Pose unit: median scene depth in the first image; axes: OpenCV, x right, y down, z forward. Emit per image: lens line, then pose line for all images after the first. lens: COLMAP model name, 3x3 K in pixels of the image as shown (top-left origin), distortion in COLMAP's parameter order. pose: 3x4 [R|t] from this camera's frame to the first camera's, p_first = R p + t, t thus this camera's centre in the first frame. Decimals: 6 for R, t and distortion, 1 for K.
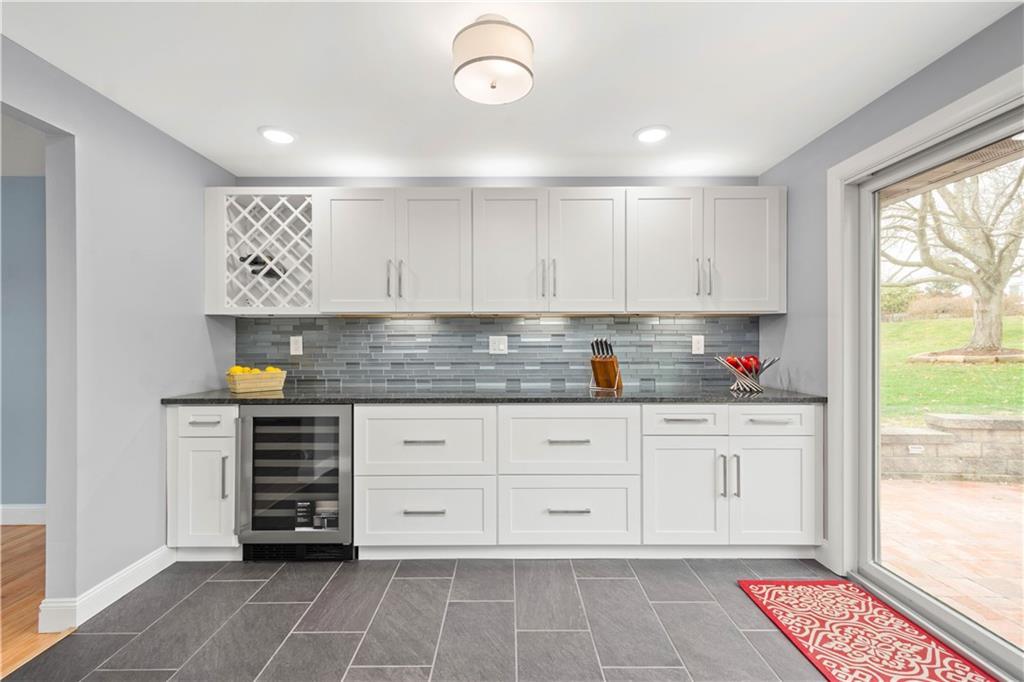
lens RADIAL K [[454.6, 0, 513.2], [0, 454.6, 340.2], [0, 0, 1]] dist [0.004317, 0.000452]
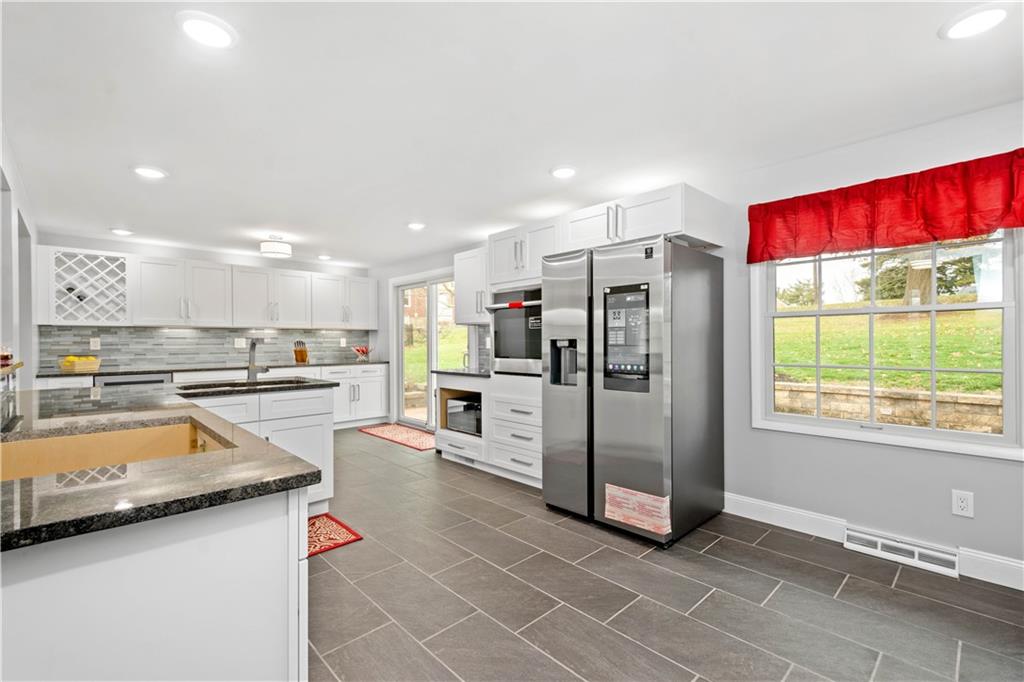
lens RADIAL K [[454.6, 0, 514.1], [0, 454.6, 341.4], [0, 0, 1]] dist [0.004317, 0.000452]
pose [[0.727165, -0.001783, 0.686461, -0.541081], [0.002335, 0.999997, 0.000124, 0.006519], [-0.686459, 0.001513, 0.727167, -1.259747]]
